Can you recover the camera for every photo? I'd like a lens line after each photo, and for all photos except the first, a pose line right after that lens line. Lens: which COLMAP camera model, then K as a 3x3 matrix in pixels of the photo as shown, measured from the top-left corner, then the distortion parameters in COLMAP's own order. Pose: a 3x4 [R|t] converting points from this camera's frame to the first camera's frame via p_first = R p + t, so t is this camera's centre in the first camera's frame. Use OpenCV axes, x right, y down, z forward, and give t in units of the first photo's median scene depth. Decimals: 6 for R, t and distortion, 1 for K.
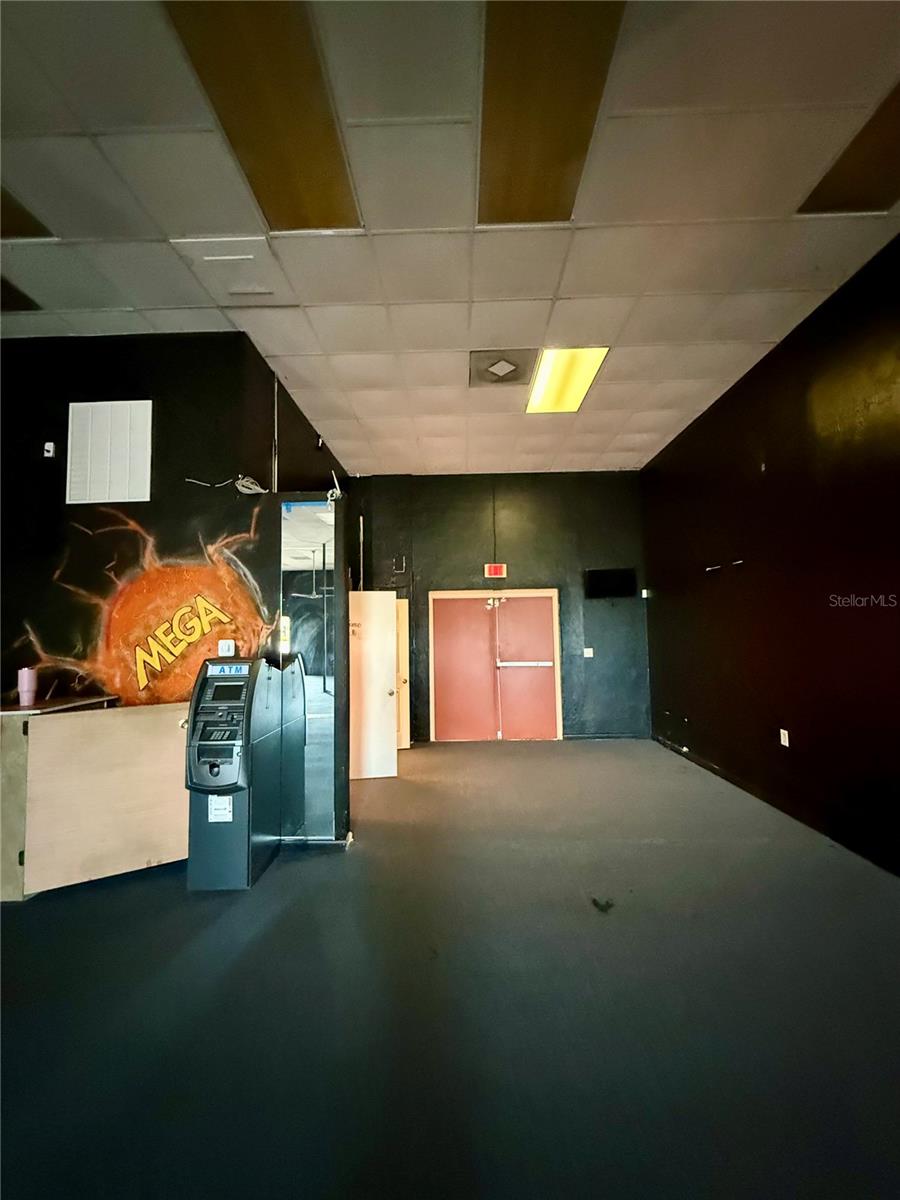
lens RADIAL K [[480.8, 0, 457.6], [0, 480.8, 598.2], [0, 0, 1]] dist [-0.002630, 0.000387]
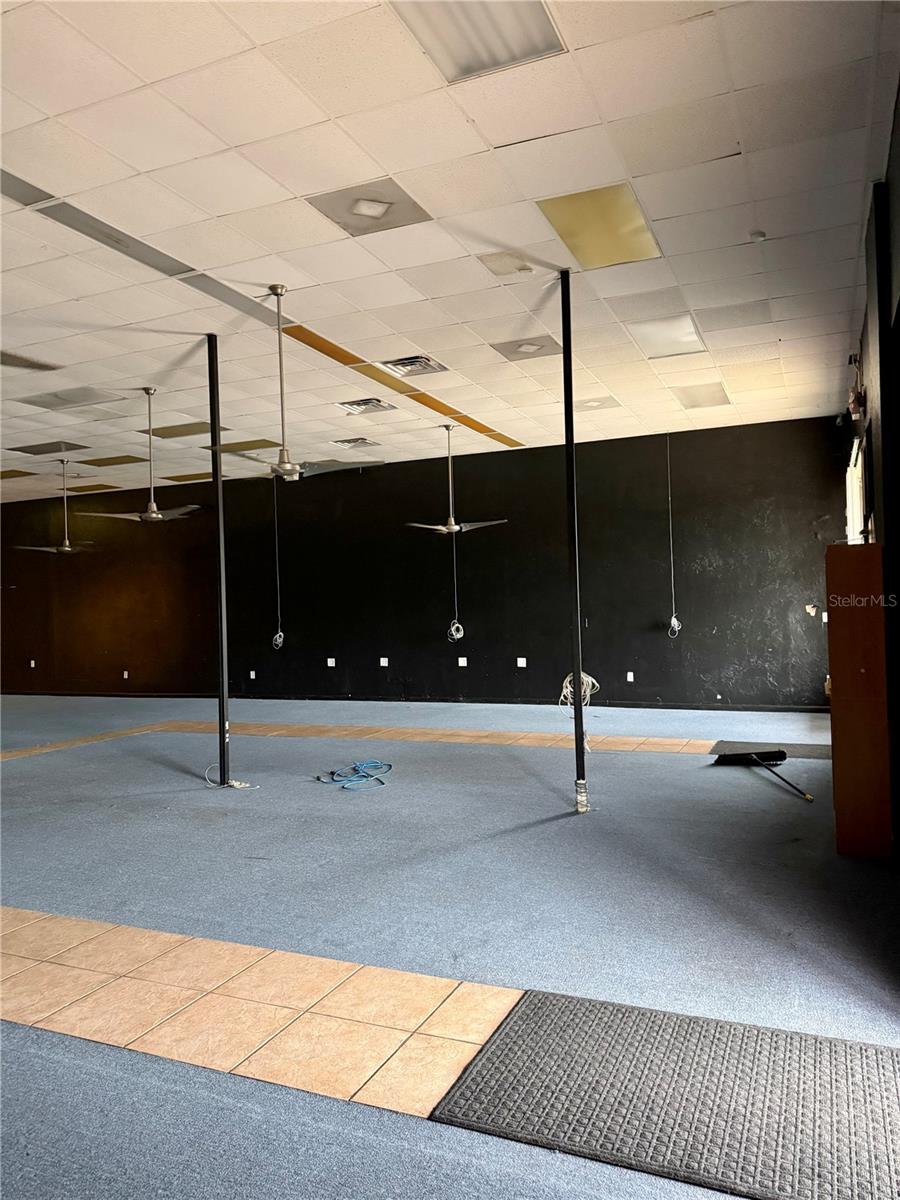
lens RADIAL K [[845.0, 0, 451.9], [0, 845.0, 595.3], [0, 0, 1]] dist [0.054426, -0.072397]
pose [[0.399165, 0.022440, 0.916604, -2.642821], [-0.047263, 0.998875, -0.003871, -0.146017], [-0.915660, -0.041776, 0.399777, -2.871228]]
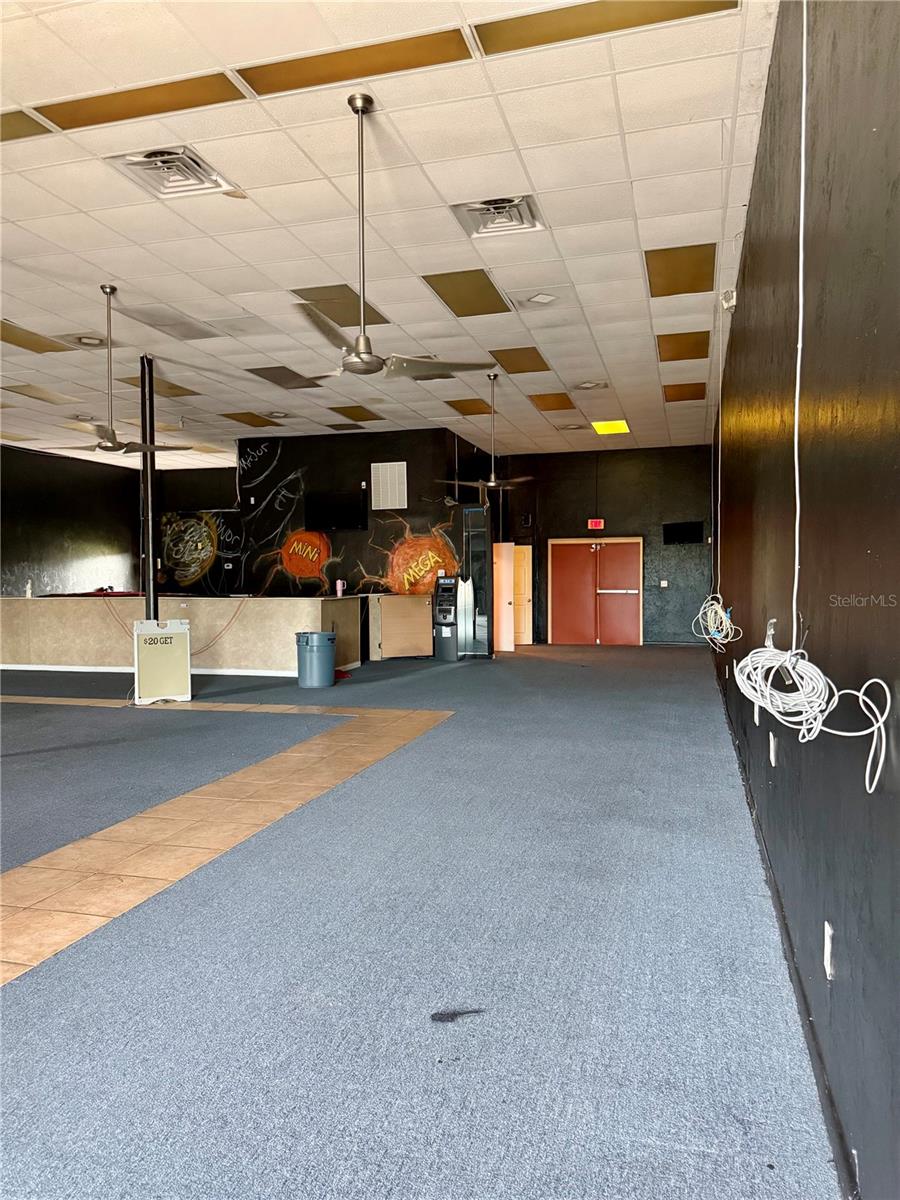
lens RADIAL K [[845.0, 0, 453.4], [0, 845.0, 610.9], [0, 0, 1]] dist [0.054426, -0.072397]
pose [[0.964751, 0.022811, -0.262173, 0.632240], [0.008074, 0.993201, 0.116128, -0.183617], [0.263040, -0.114152, 0.958008, -2.843084]]
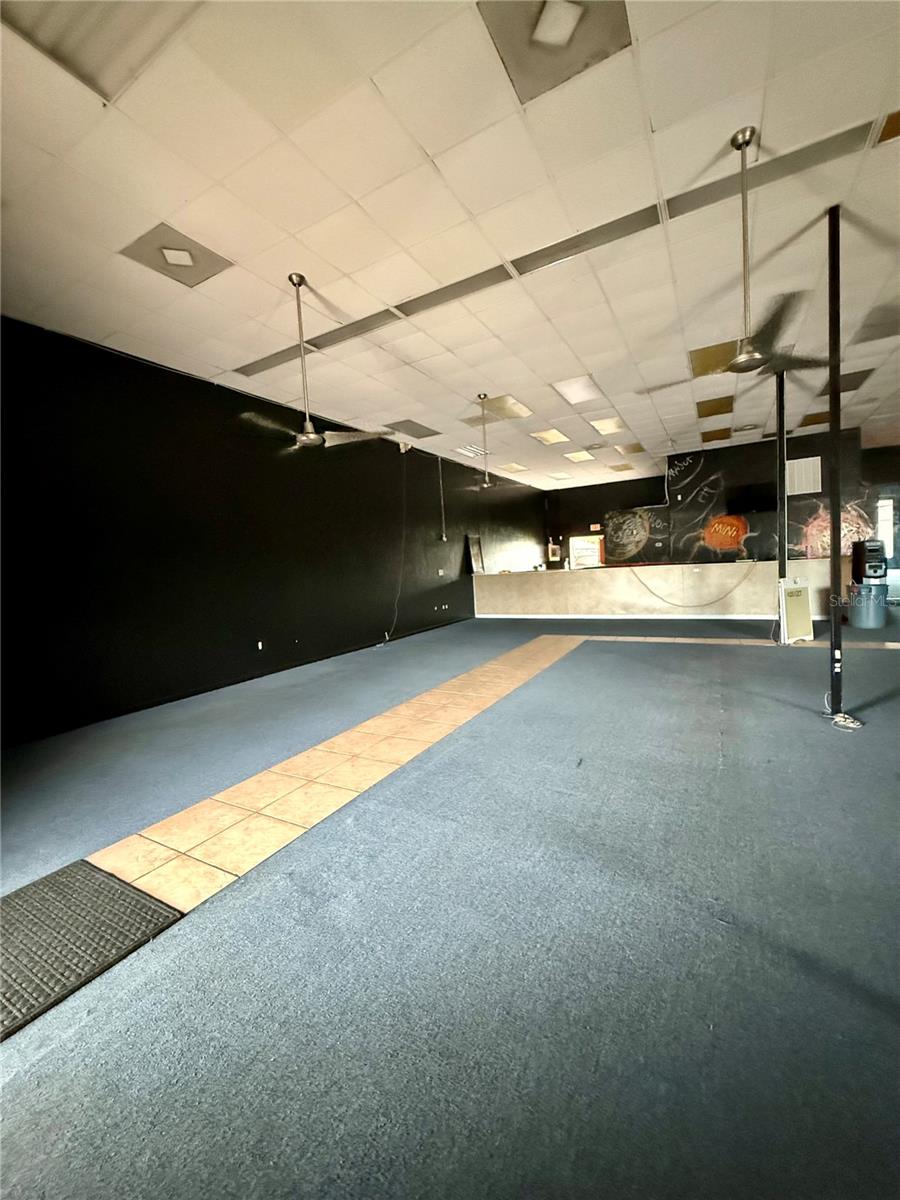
lens RADIAL K [[480.8, 0, 446.9], [0, 480.8, 591.9], [0, 0, 1]] dist [-0.002630, 0.000387]
pose [[0.869451, -0.003680, -0.494006, -1.208982], [0.077173, 0.988707, 0.128460, -0.149652], [0.487955, -0.149813, 0.859916, -2.872073]]
